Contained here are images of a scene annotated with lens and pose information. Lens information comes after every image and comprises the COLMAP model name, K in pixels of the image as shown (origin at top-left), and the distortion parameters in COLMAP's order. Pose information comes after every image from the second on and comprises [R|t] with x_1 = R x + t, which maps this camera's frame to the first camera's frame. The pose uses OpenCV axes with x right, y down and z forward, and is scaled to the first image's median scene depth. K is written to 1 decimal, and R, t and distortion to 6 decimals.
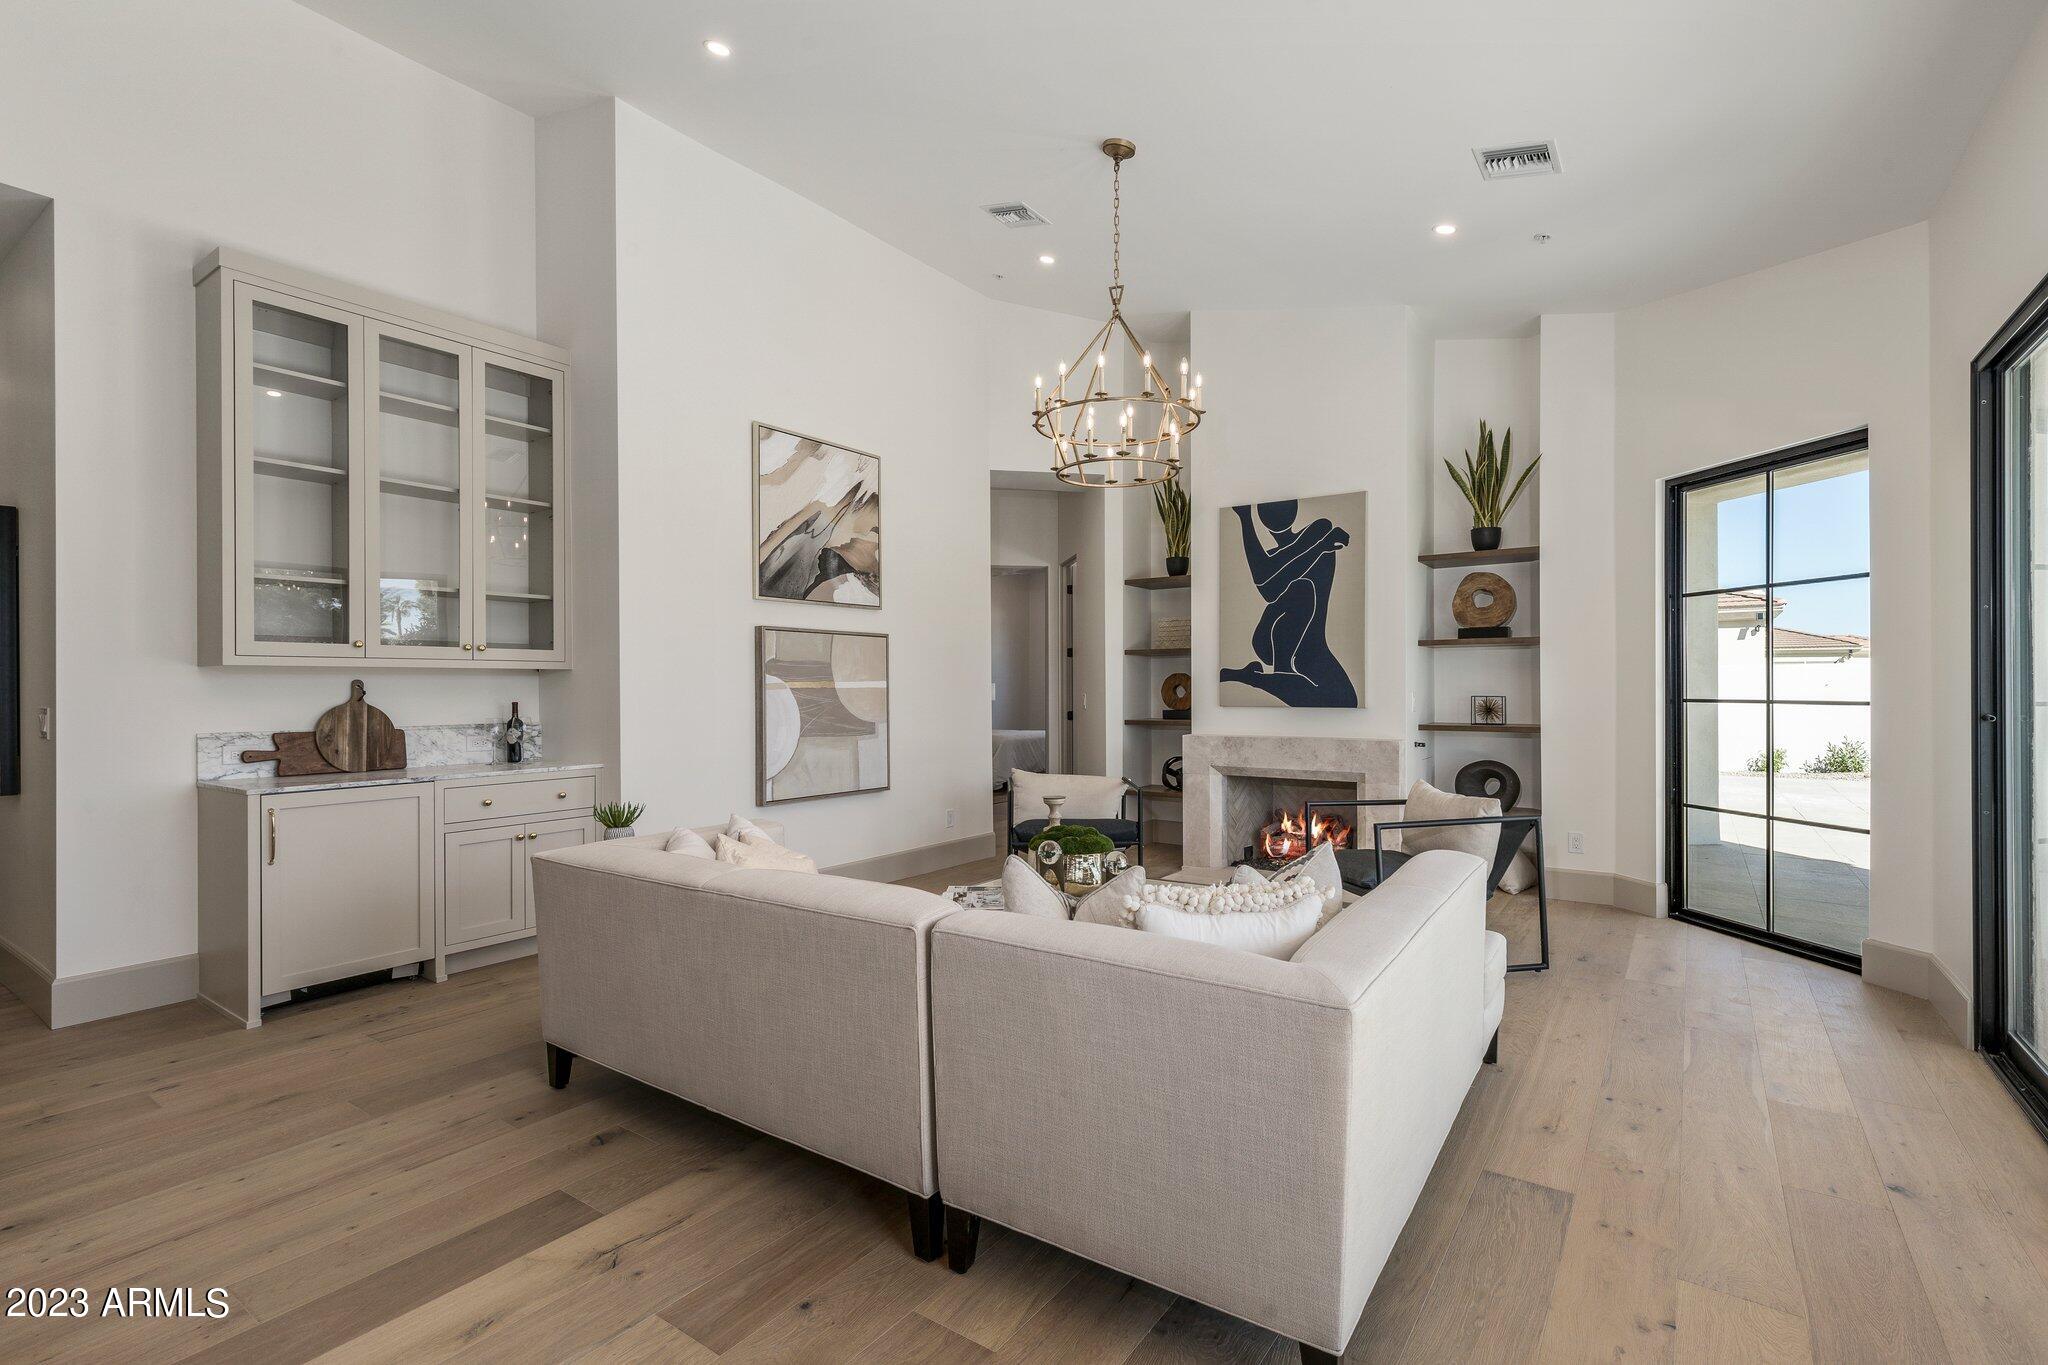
lens RADIAL K [[927.3, 0, 1024.0], [0, 927.3, 682.5], [0, 0, 1]] dist [-0.001049, -0.000487]
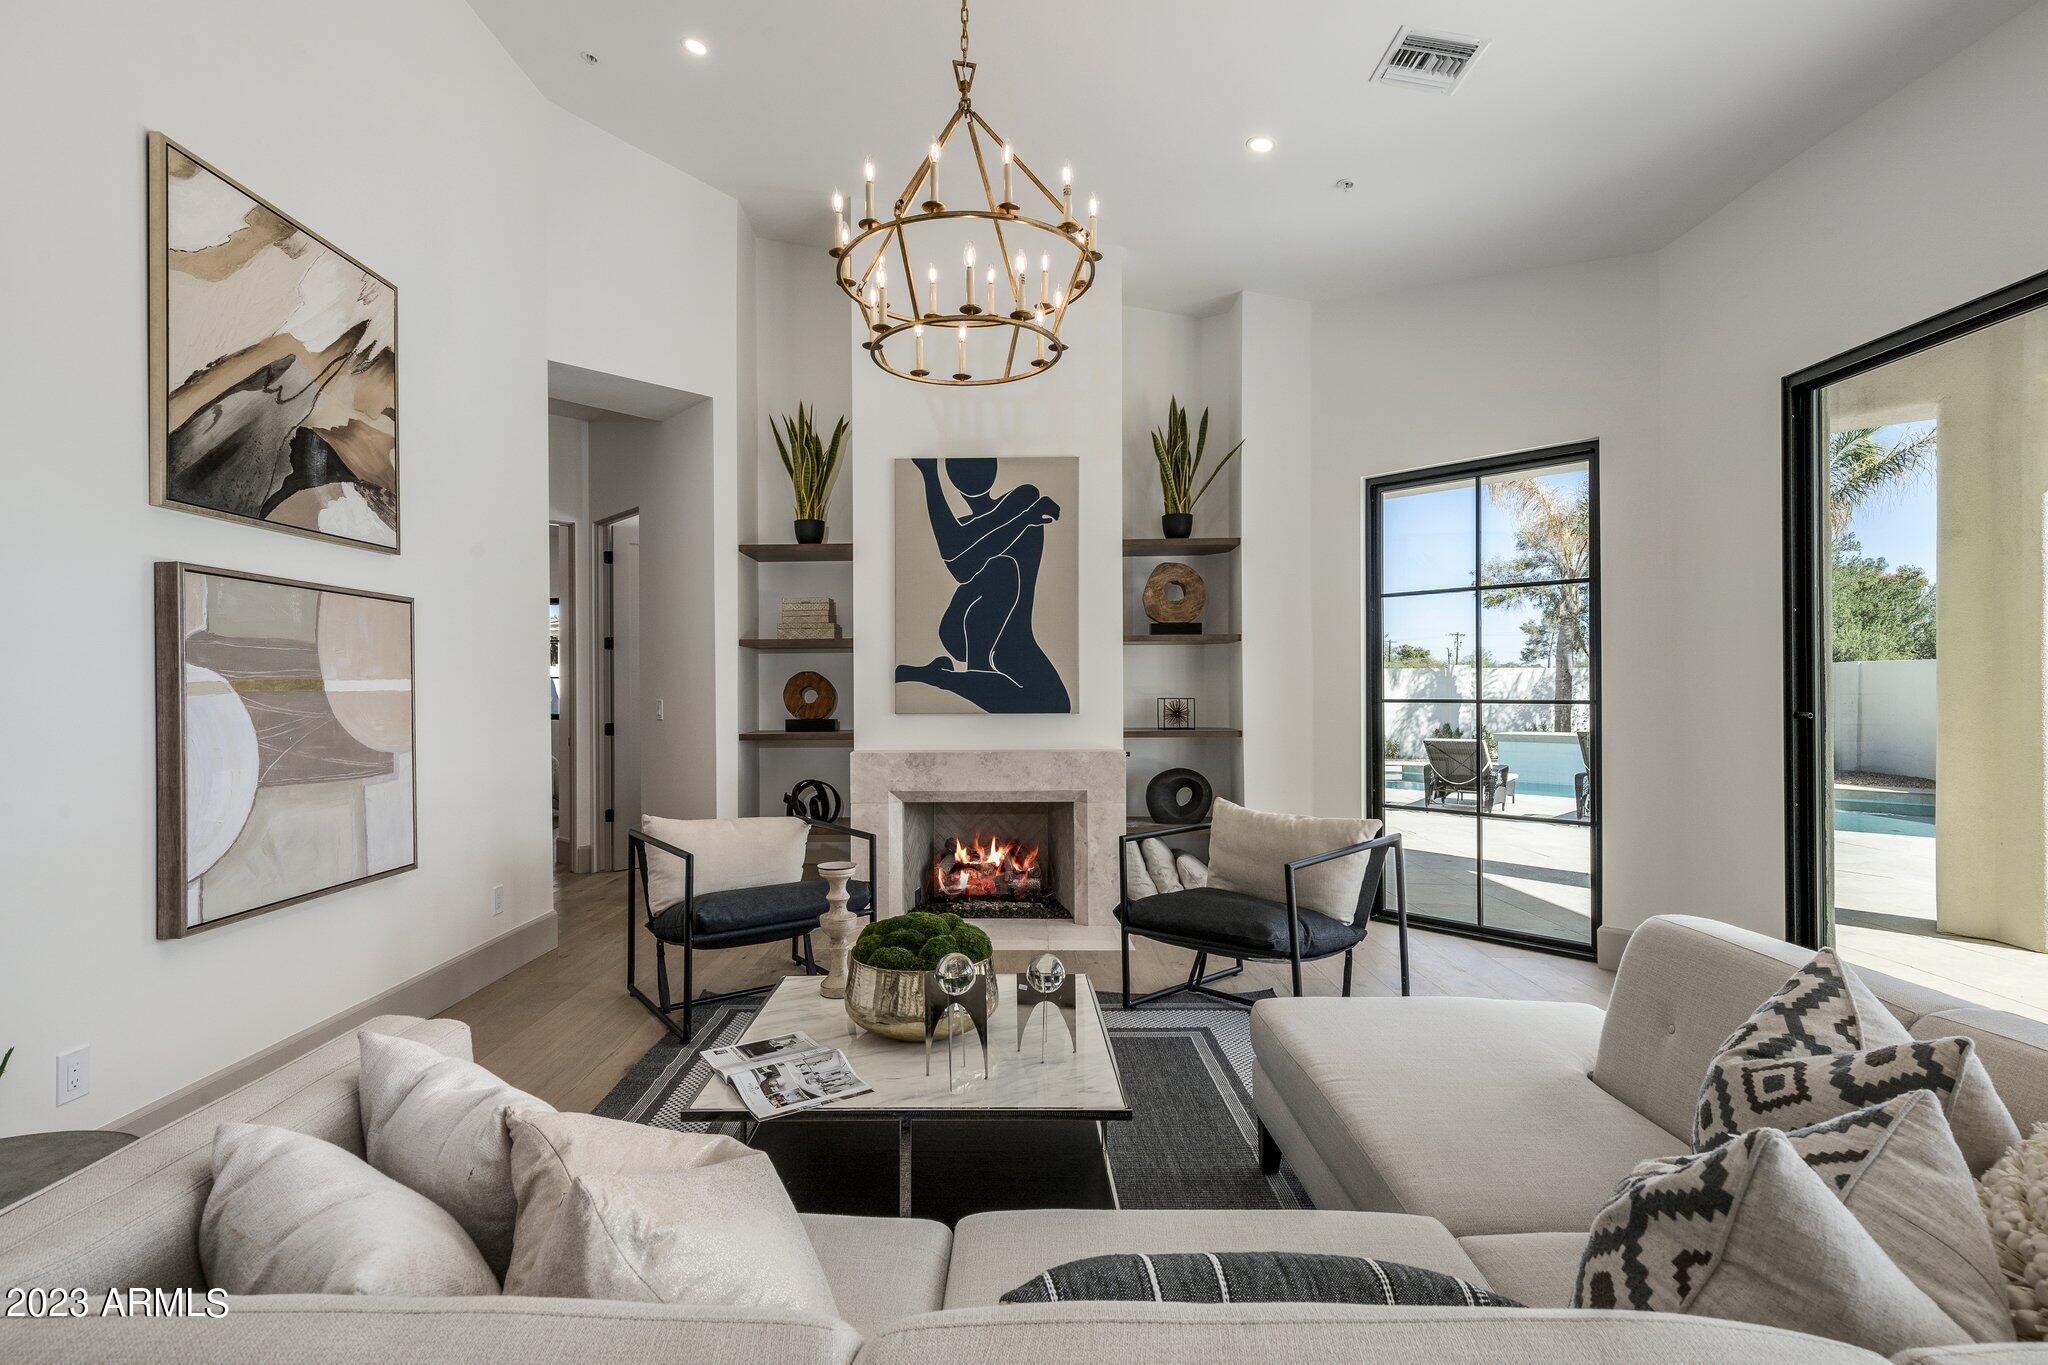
lens RADIAL K [[952.9, 0, 971.3], [0, 952.9, 684.8], [0, 0, 1]] dist [0.003649, -0.001059]
pose [[0.837143, 0.000673, 0.546984, -0.187314], [0.000402, 0.999998, -0.001847, 0.003105], [-0.546984, 0.001766, 0.837141, 0.325104]]
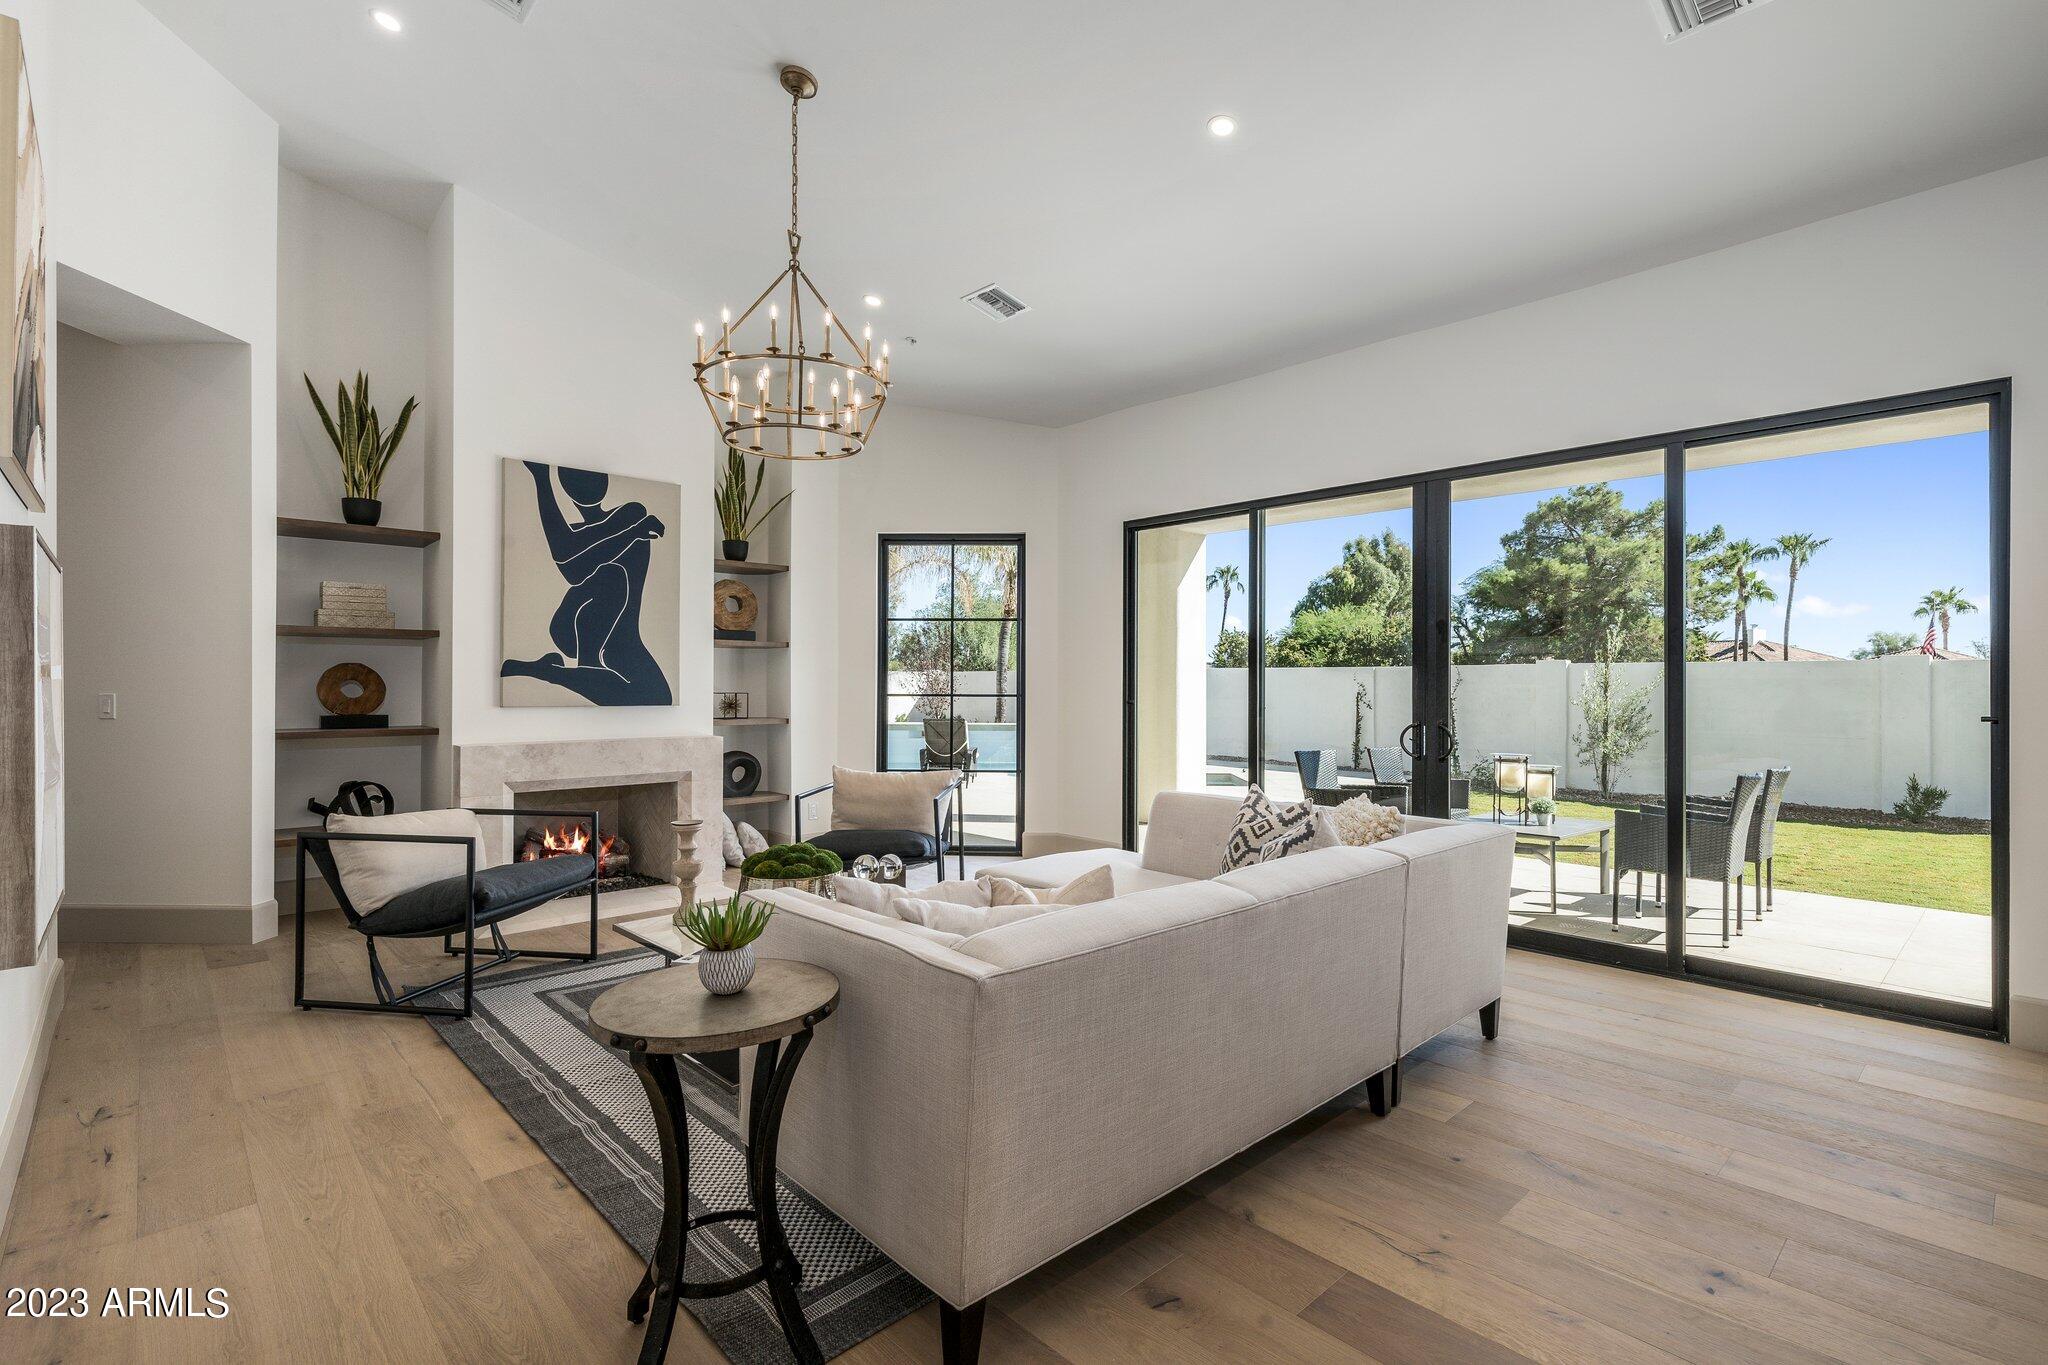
lens RADIAL K [[960.2, 0, 1024.0], [0, 960.2, 682.5], [0, 0, 1]] dist [0.023862, 0.000056]
pose [[0.203067, 0.006691, 0.979142, -0.554050], [-0.009595, 0.999942, -0.004843, 0.004569], [-0.979118, -0.008412, 0.203120, 0.431652]]
